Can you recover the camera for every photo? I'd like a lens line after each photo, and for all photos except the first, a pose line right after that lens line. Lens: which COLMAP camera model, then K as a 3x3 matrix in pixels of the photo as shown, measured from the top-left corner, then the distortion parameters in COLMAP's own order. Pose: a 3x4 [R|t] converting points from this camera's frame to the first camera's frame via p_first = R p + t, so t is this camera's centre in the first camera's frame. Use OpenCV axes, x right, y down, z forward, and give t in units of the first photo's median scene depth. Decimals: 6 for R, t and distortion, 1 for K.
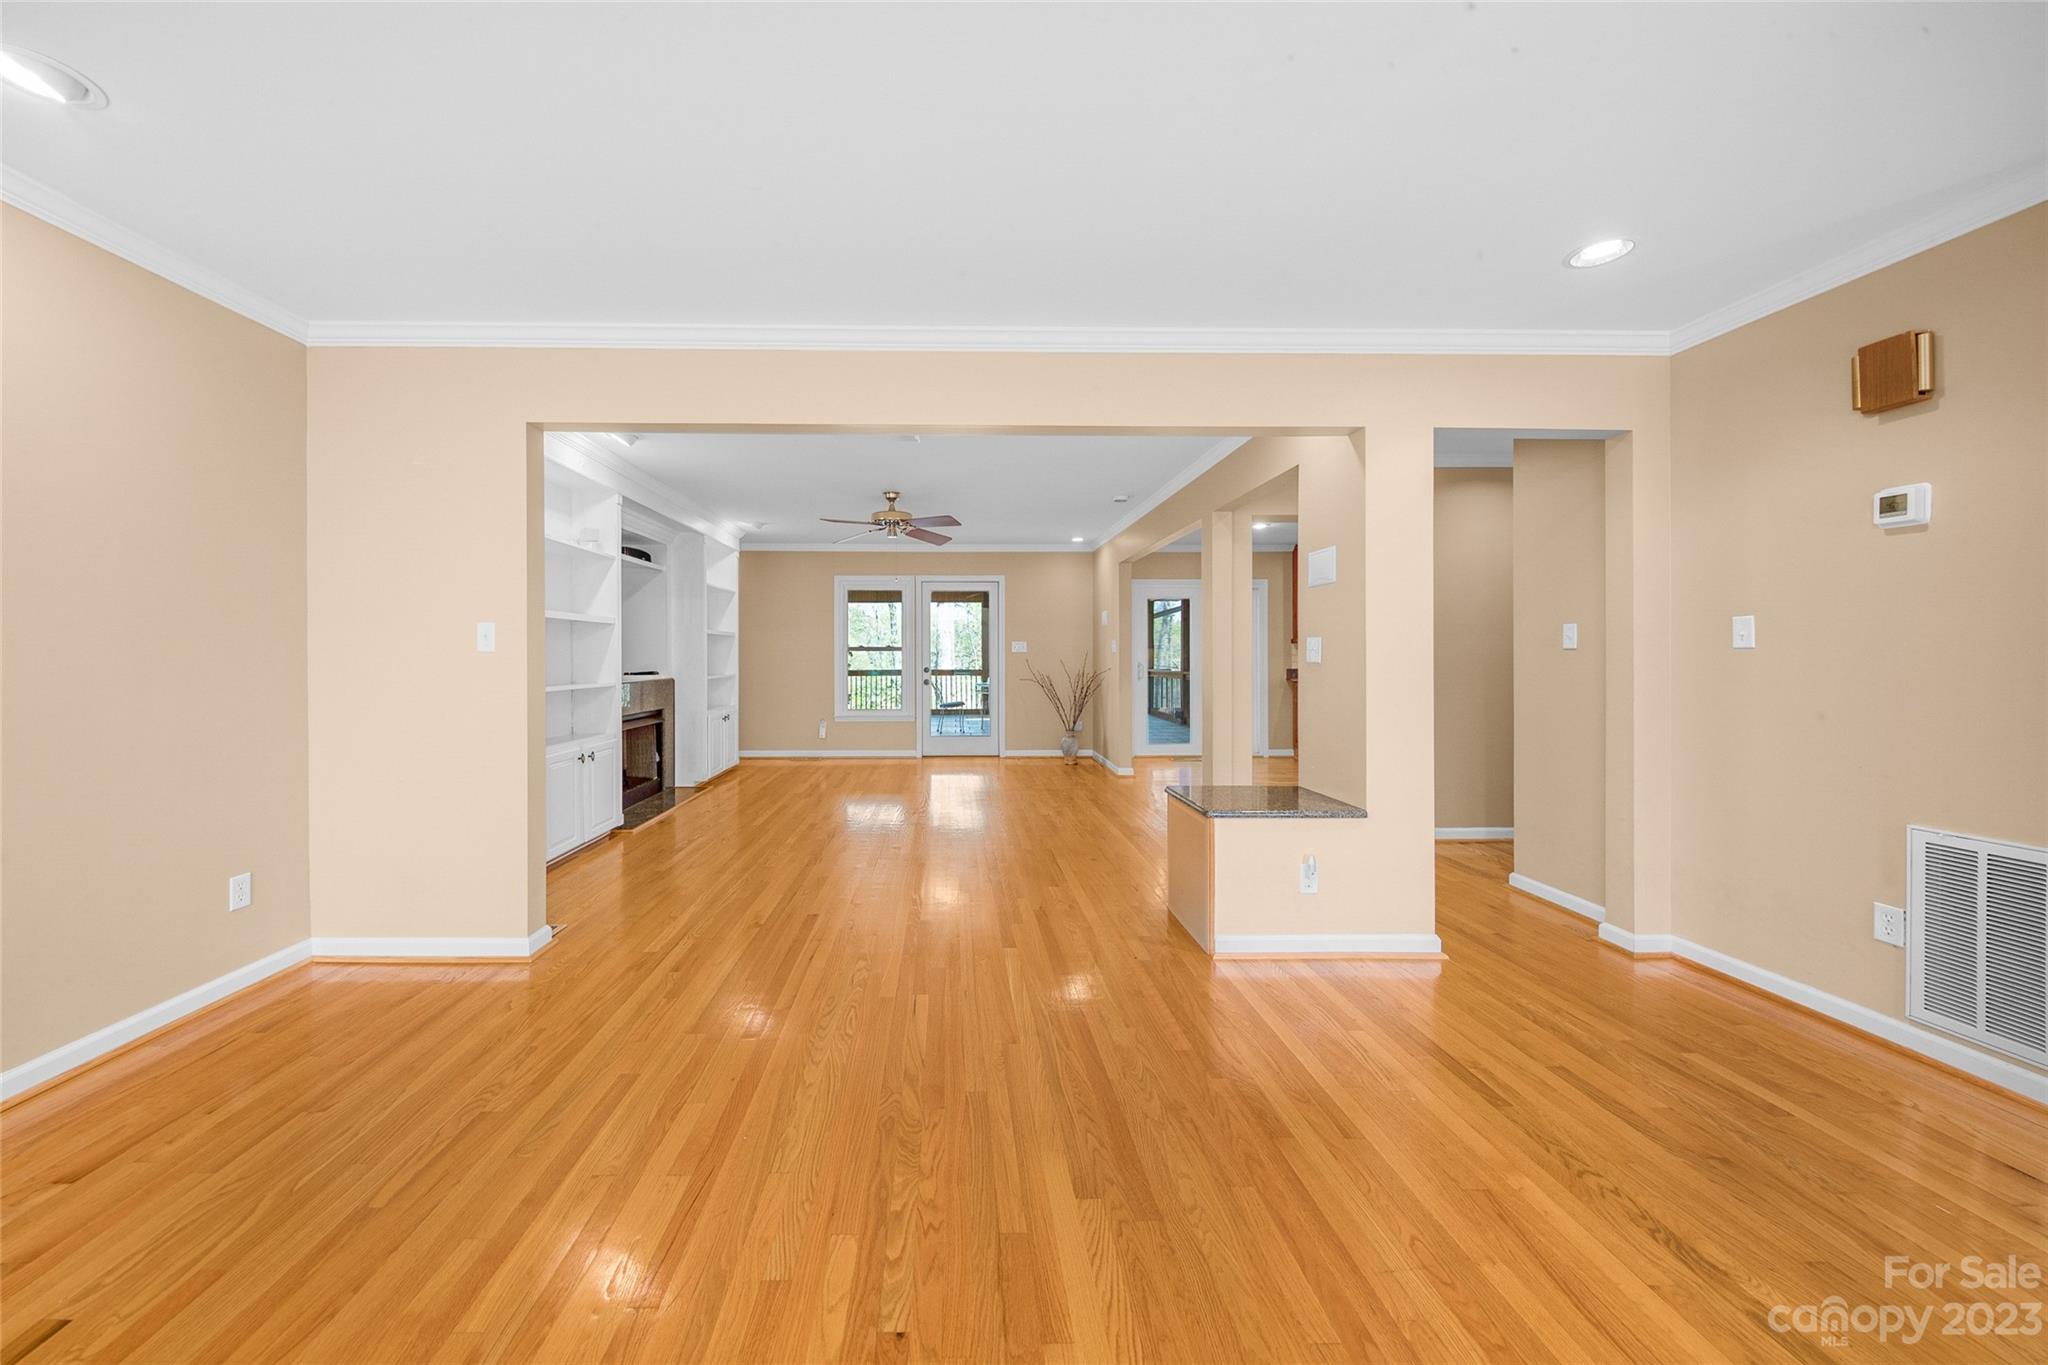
lens RADIAL K [[692.2, 0, 965.9], [0, 692.2, 663.7], [0, 0, 1]] dist [-0.002895, -0.001447]
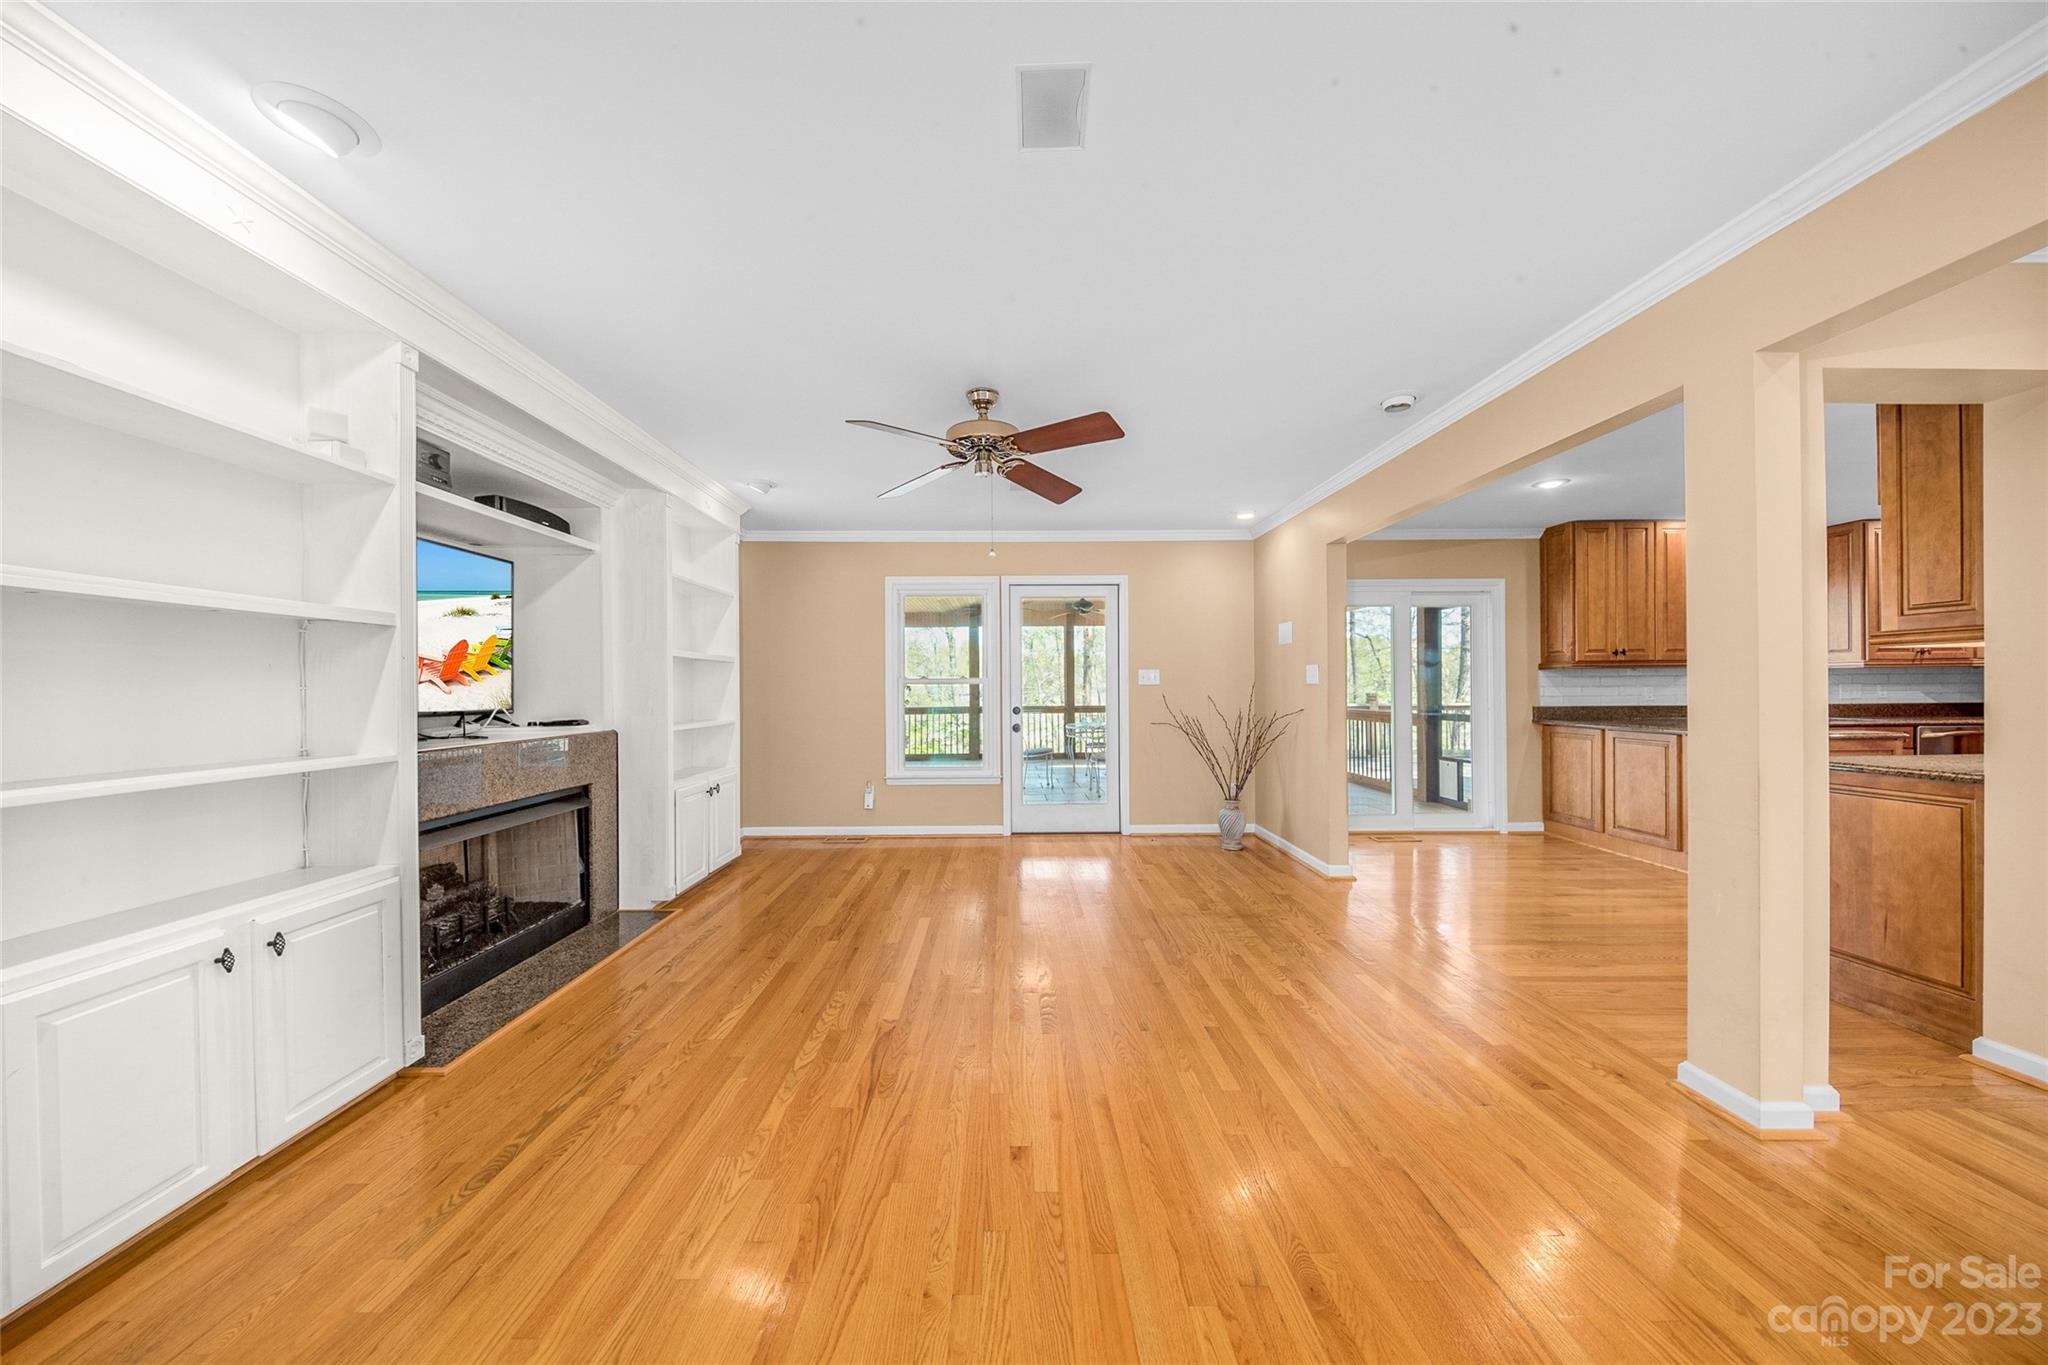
lens RADIAL K [[692.2, 0, 1013.8], [0, 692.2, 690.5], [0, 0, 1]] dist [-0.002895, -0.001447]
pose [[0.999893, -0.004848, -0.013820, -0.062408], [0.004733, 0.999954, -0.008322, -0.006432], [0.013859, 0.008256, 0.999870, 0.374295]]
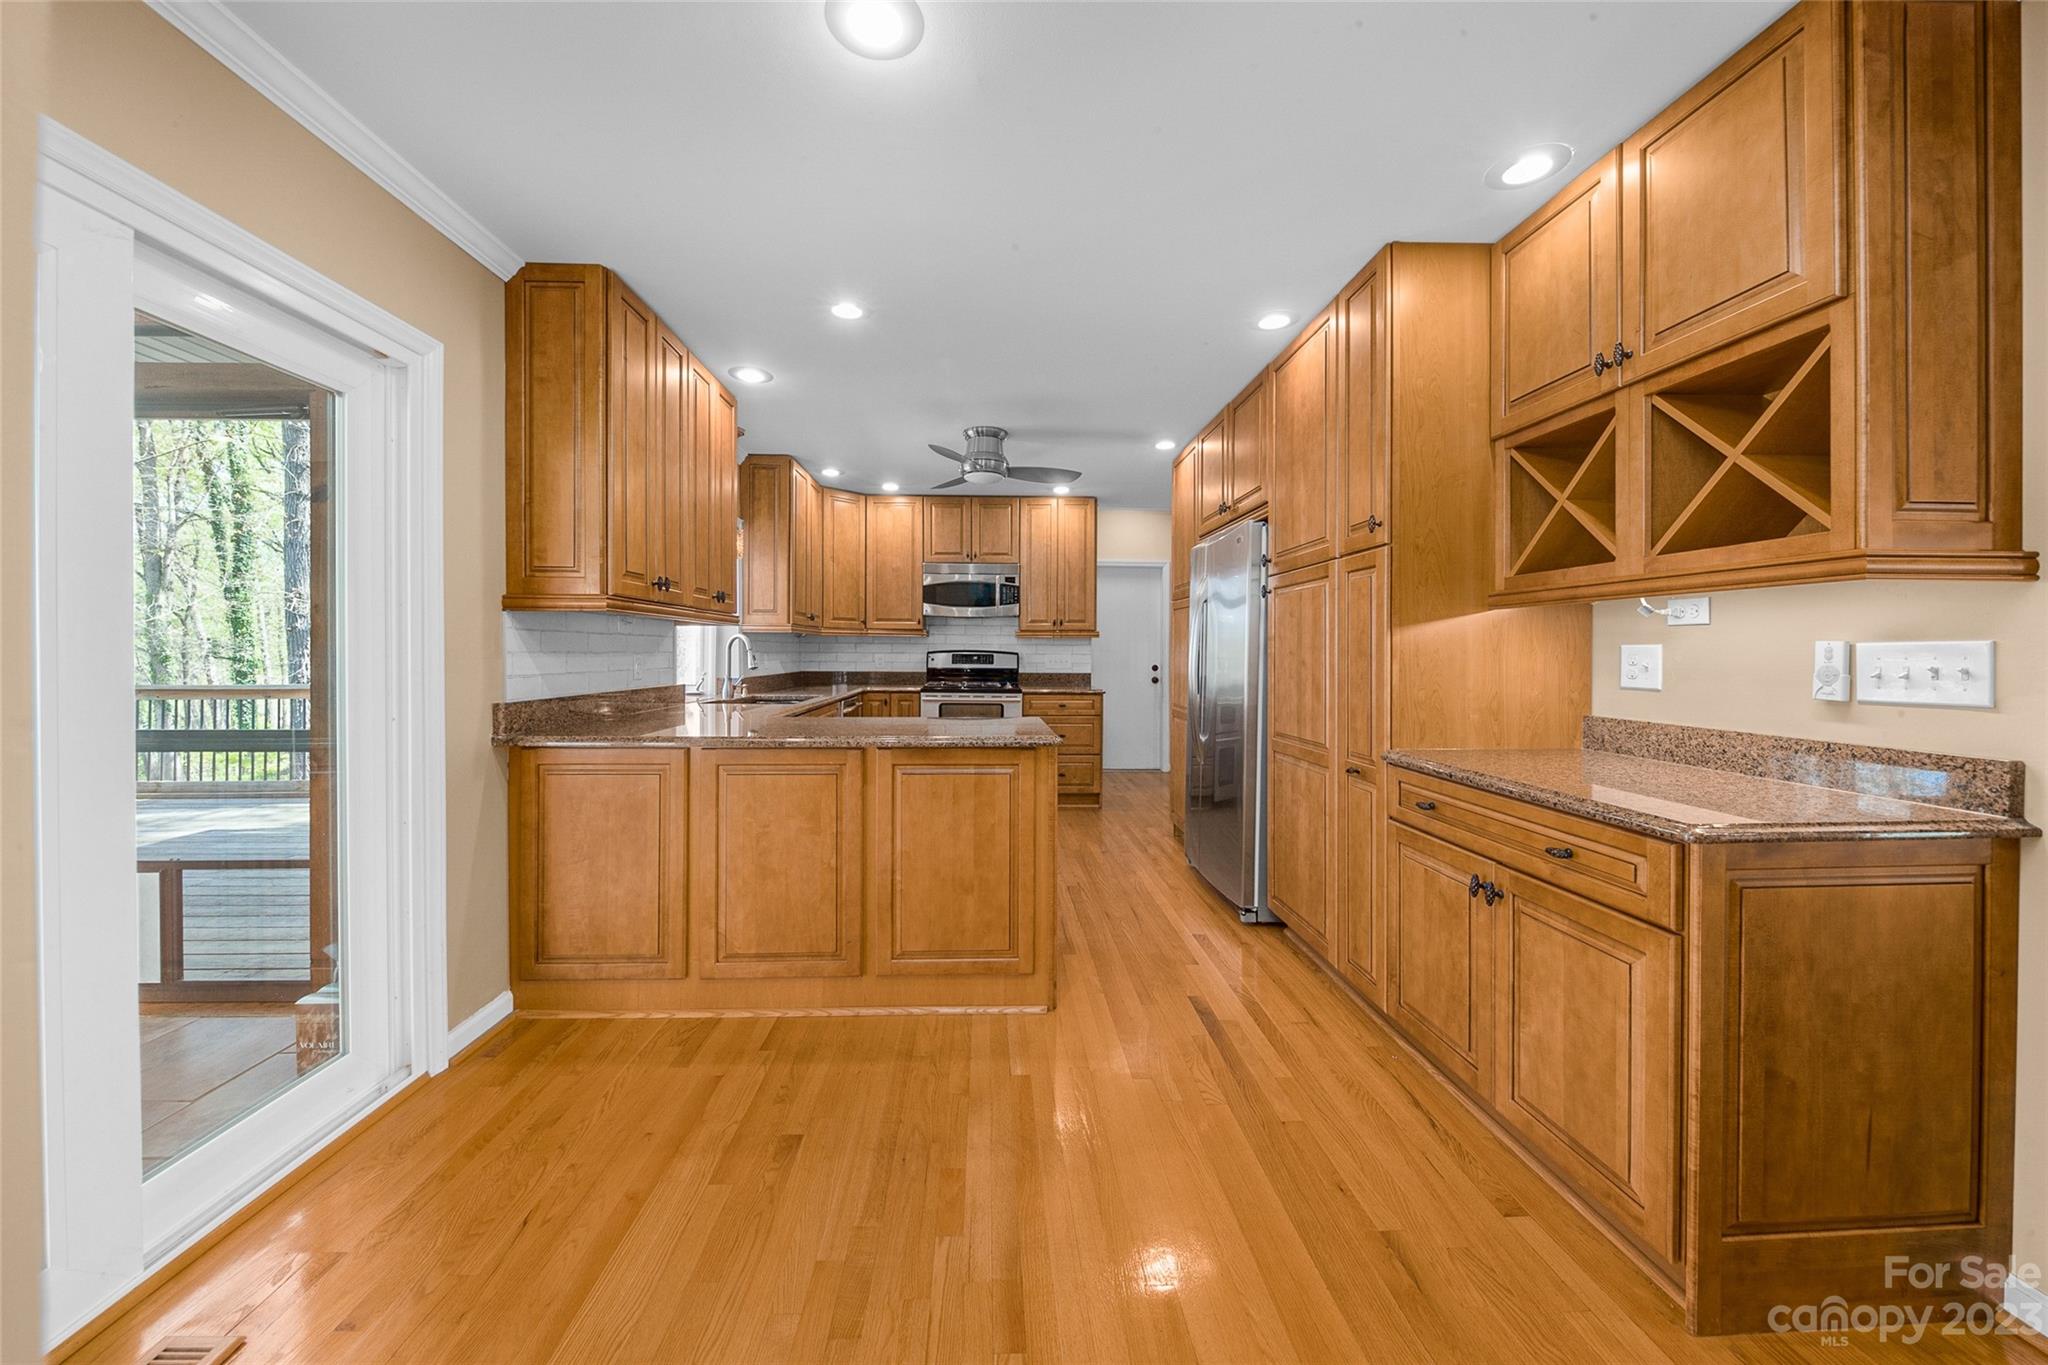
lens RADIAL K [[712.0, 0, 1013.4], [0, 712.0, 654.9], [0, 0, 1]] dist [-0.002139, -0.000787]
pose [[-0.020187, -0.003737, 0.999789, 0.227933], [0.008357, 0.999957, 0.003907, -0.014017], [-0.999761, 0.008435, -0.020155, 1.009448]]
